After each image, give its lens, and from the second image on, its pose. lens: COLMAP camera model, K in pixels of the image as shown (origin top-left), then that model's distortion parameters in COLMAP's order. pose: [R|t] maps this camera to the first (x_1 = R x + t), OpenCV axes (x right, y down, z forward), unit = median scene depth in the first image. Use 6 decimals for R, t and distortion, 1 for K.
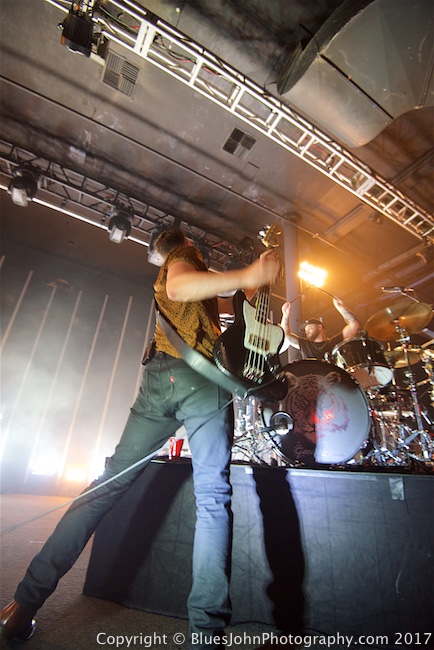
lens RADIAL K [[305.6, 0, 224.6], [0, 305.6, 324.2], [0, 0, 1]] dist [-0.045490, -0.002889]
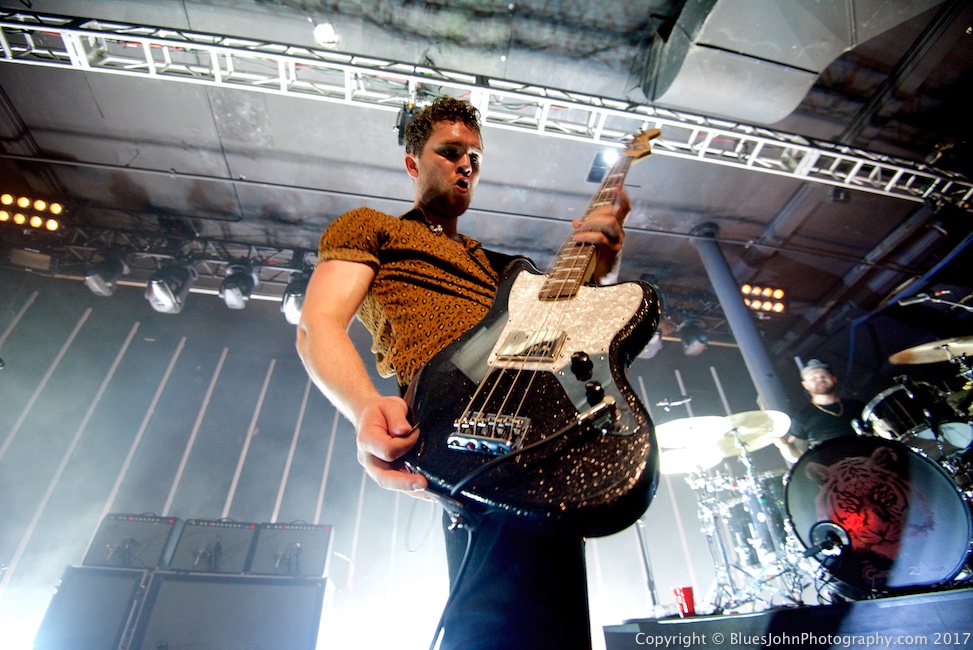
lens RADIAL K [[457.4, 0, 482.8], [0, 457.4, 322.1], [0, 0, 1]] dist [-0.045490, -0.002889]
pose [[0.933889, -0.271986, -0.232110, -0.114925], [0.221423, 0.949606, -0.221856, -0.060458], [0.280755, 0.155795, 0.947051, -0.155549]]
